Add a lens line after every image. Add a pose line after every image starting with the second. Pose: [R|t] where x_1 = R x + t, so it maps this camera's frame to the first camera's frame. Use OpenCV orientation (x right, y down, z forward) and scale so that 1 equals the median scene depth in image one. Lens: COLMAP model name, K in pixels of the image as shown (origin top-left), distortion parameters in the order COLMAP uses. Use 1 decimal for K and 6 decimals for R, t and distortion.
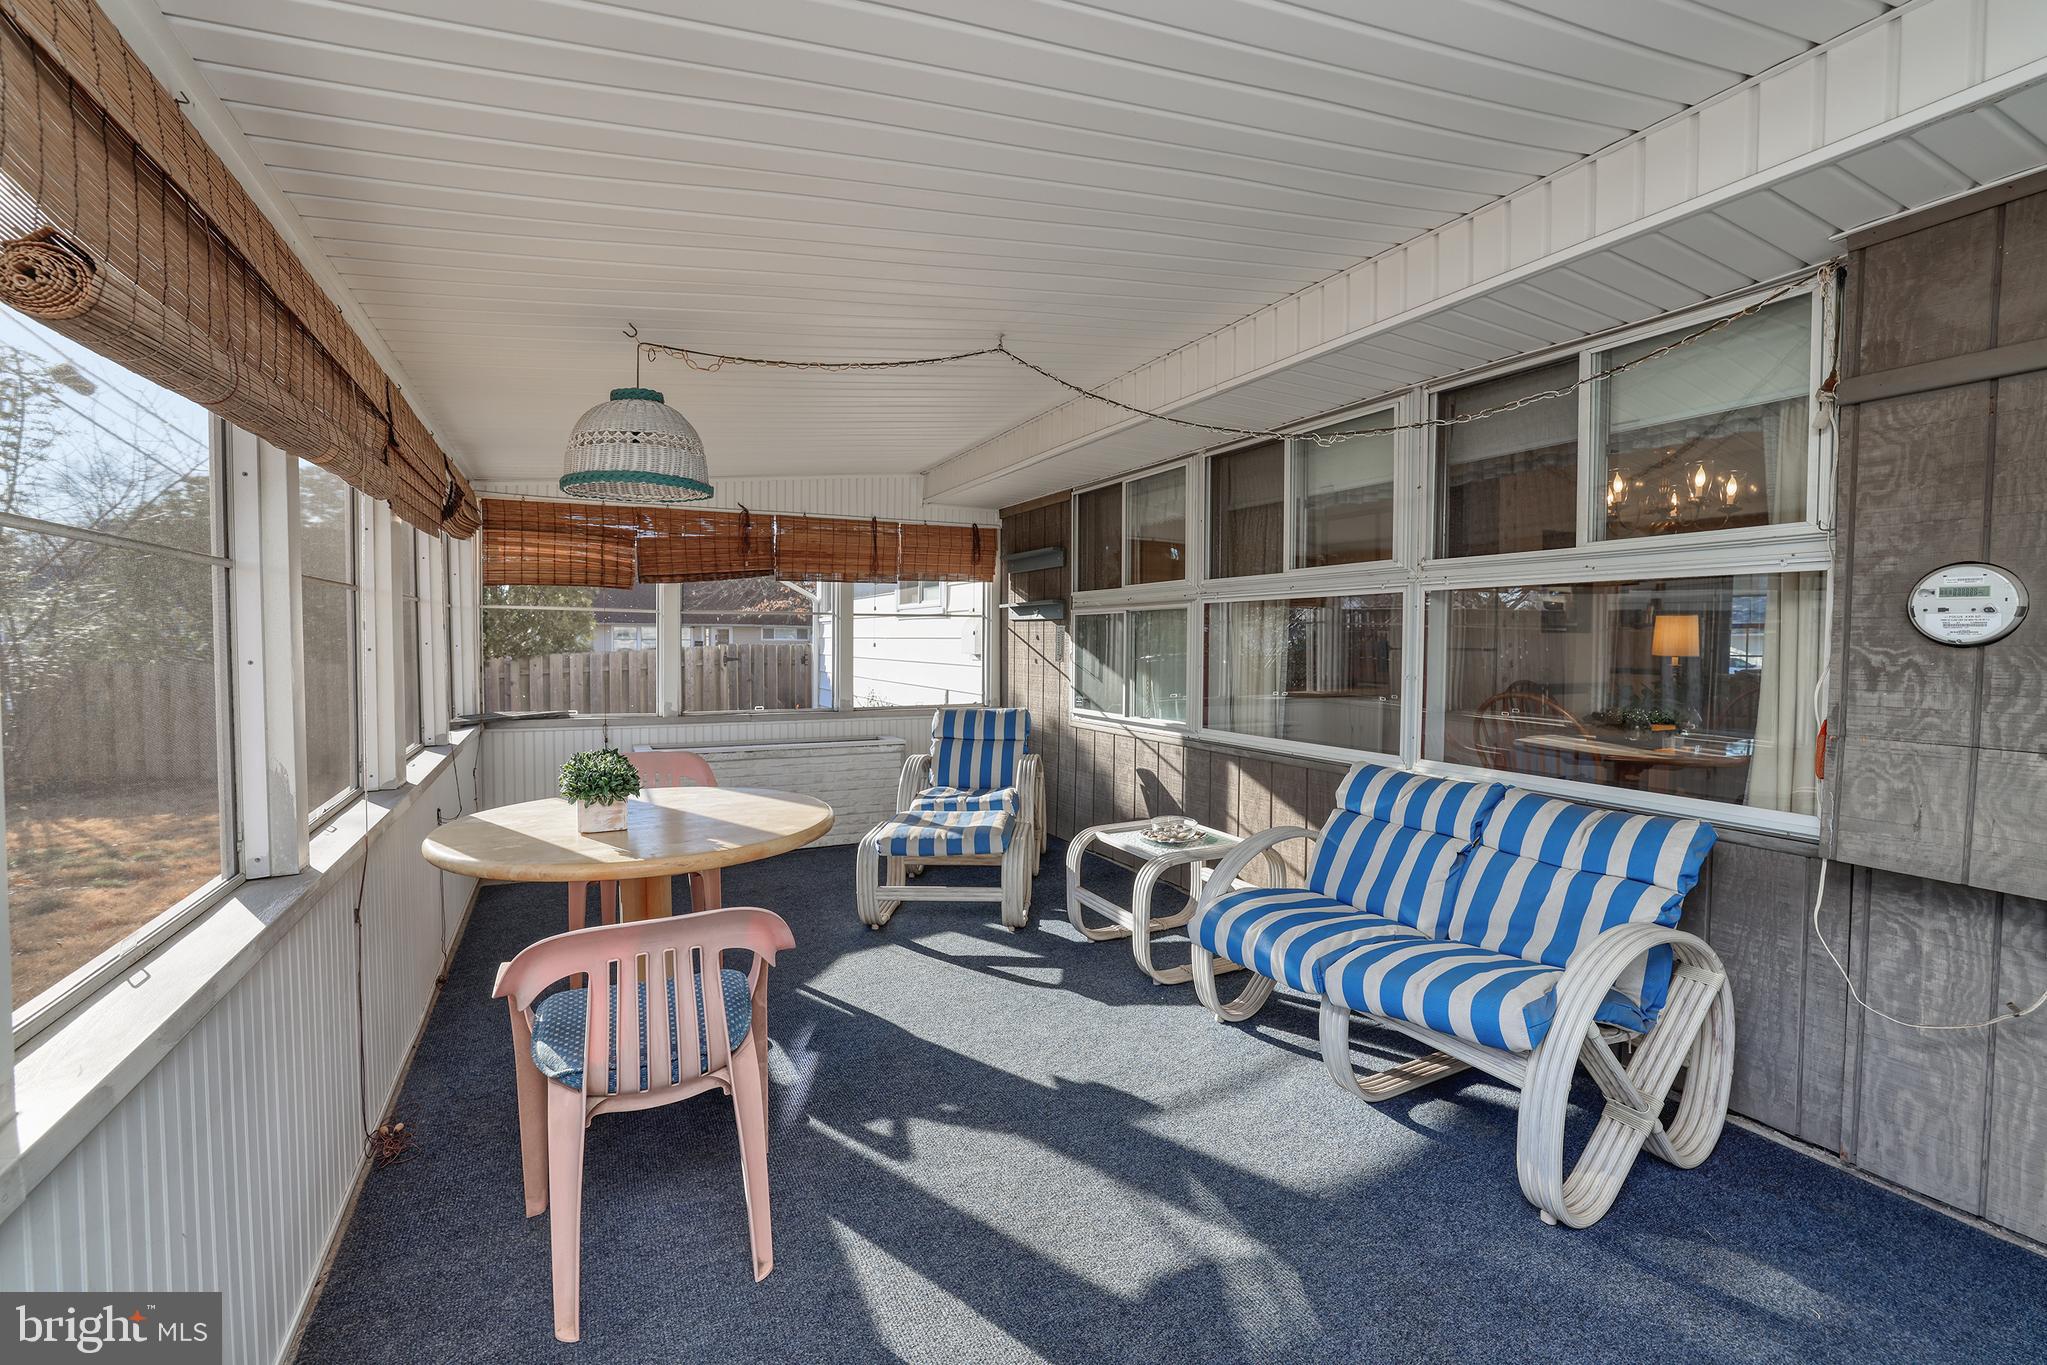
lens RADIAL K [[867.3, 0, 1023.5], [0, 867.3, 682.5], [0, 0, 1]] dist [-0.054316, 0.017372]
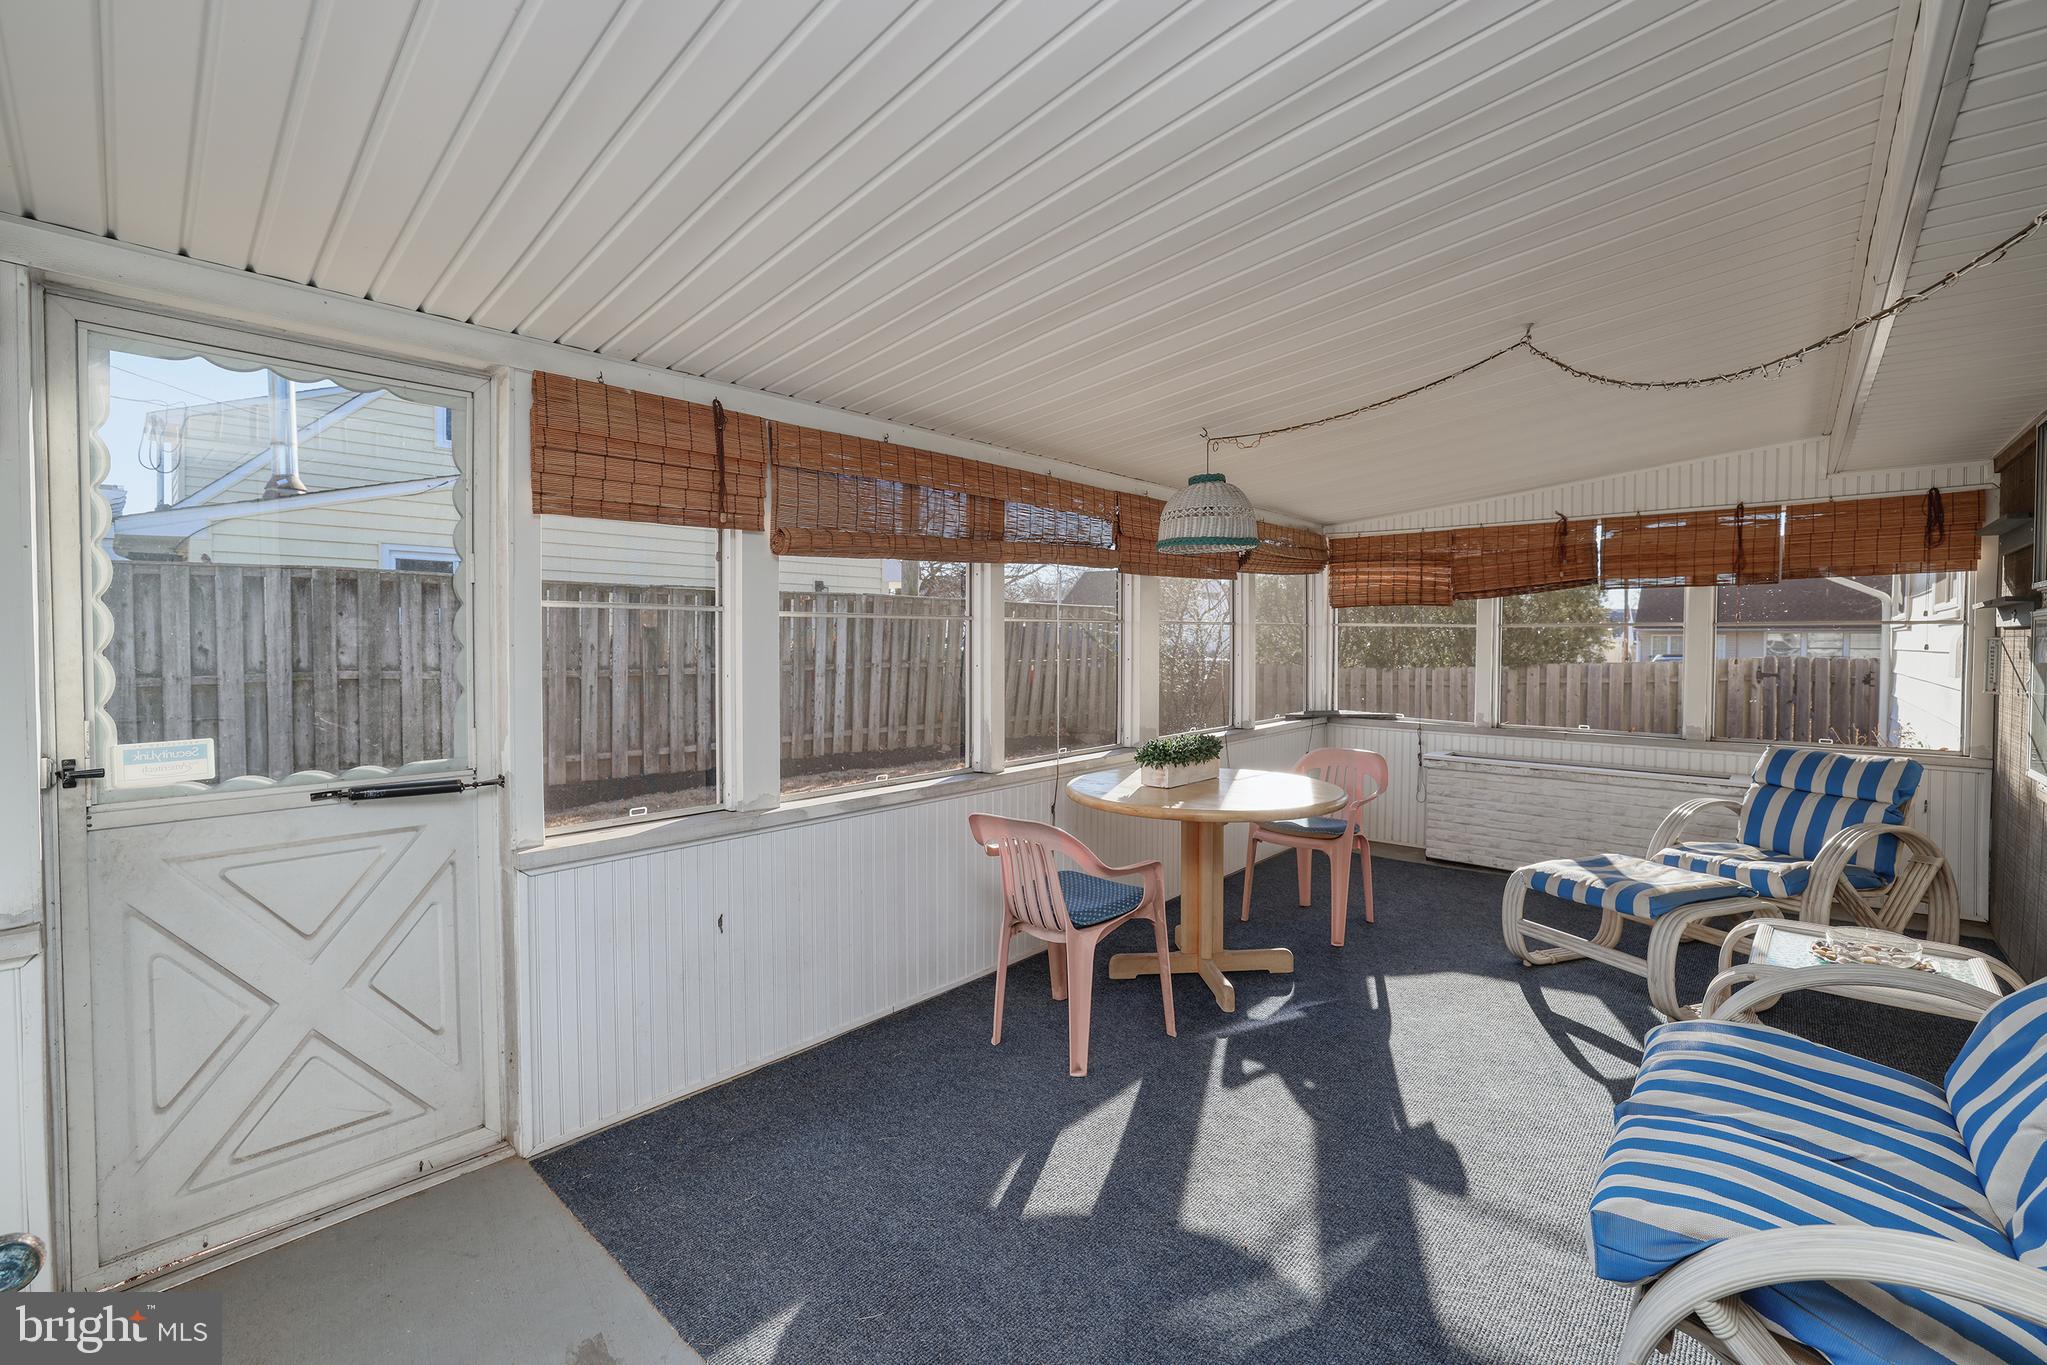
lens RADIAL K [[867.3, 0, 1023.5], [0, 867.3, 682.5], [0, 0, 1]] dist [-0.054316, 0.017372]
pose [[0.359206, 0.039454, -0.932424, 0.372612], [-0.047591, 0.998580, 0.023919, -0.013020], [0.932044, 0.035783, 0.360574, 0.116309]]
